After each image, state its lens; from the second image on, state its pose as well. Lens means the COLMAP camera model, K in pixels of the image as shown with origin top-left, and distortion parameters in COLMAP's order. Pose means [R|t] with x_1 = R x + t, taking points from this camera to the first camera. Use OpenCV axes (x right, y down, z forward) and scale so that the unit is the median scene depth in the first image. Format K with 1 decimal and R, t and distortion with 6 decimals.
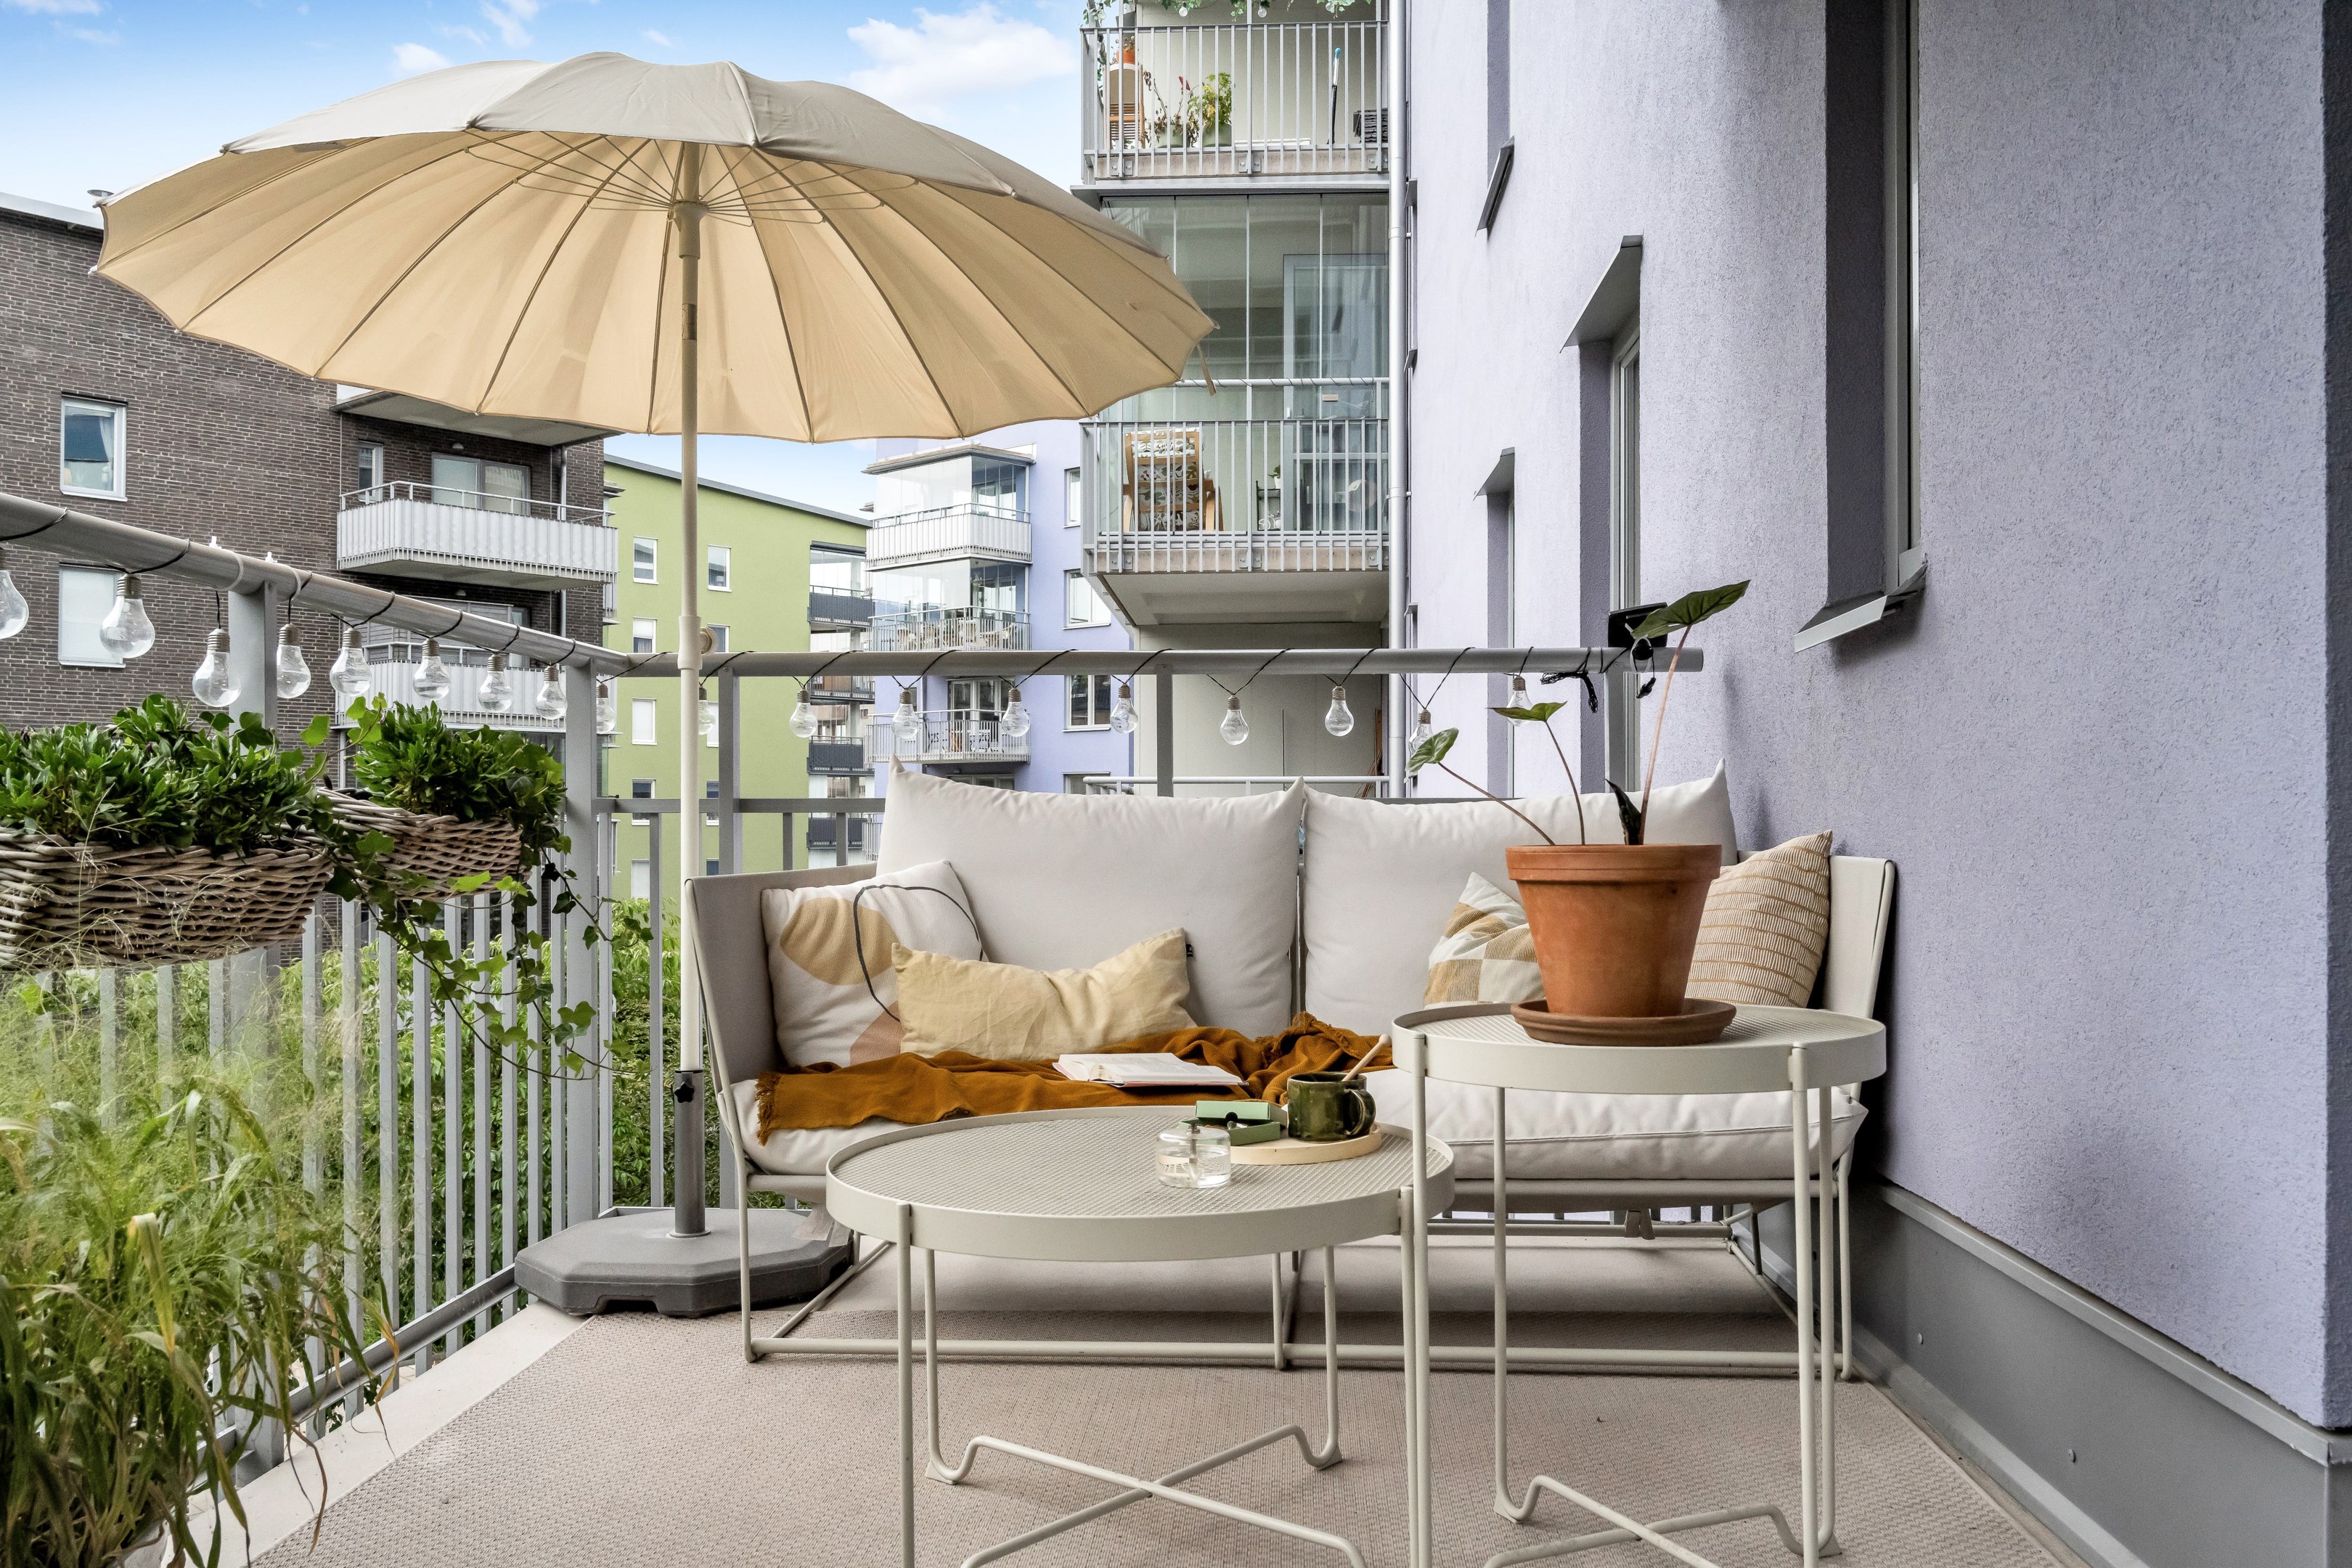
lens RADIAL K [[2145.2, 0, 1176.0], [0, 2145.2, 784.0], [0, 0, 1]] dist [0.047788, 0.000040]
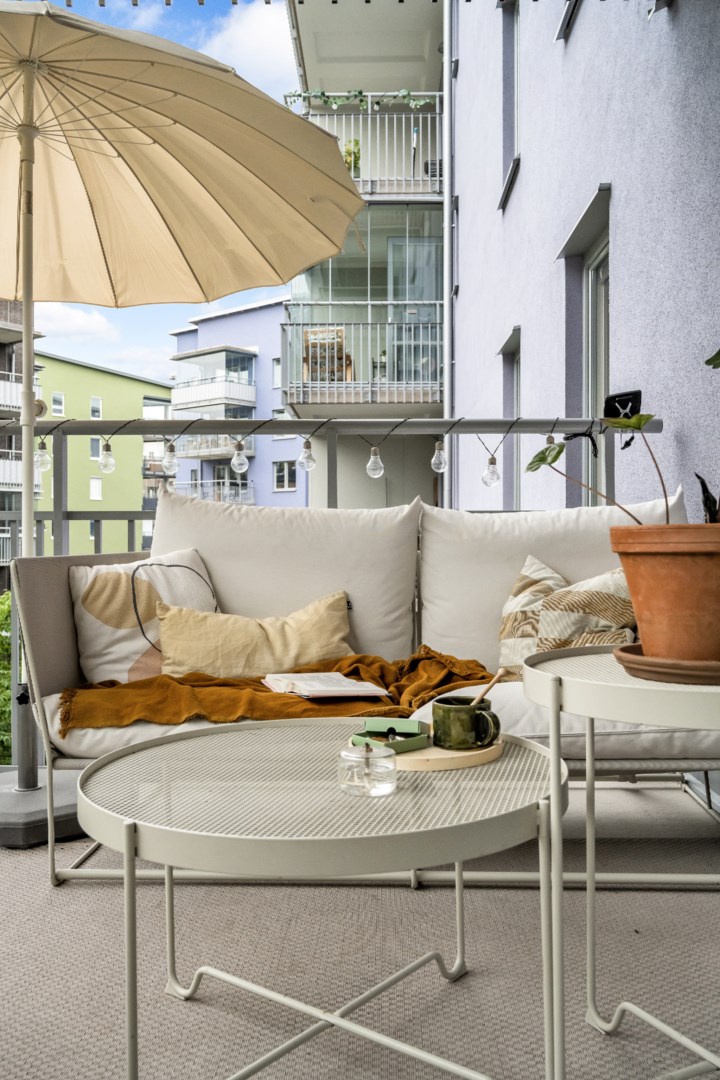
lens RADIAL K [[916.0, 0, 360.0], [0, 916.0, 540.0], [0, 0, 1]] dist [0.035167, 0.002155]
pose [[0.999170, -0.000483, 0.040733, -0.013278], [0.000023, 0.999936, 0.011293, 0.022304], [-0.040736, -0.011283, 0.999106, 0.330739]]
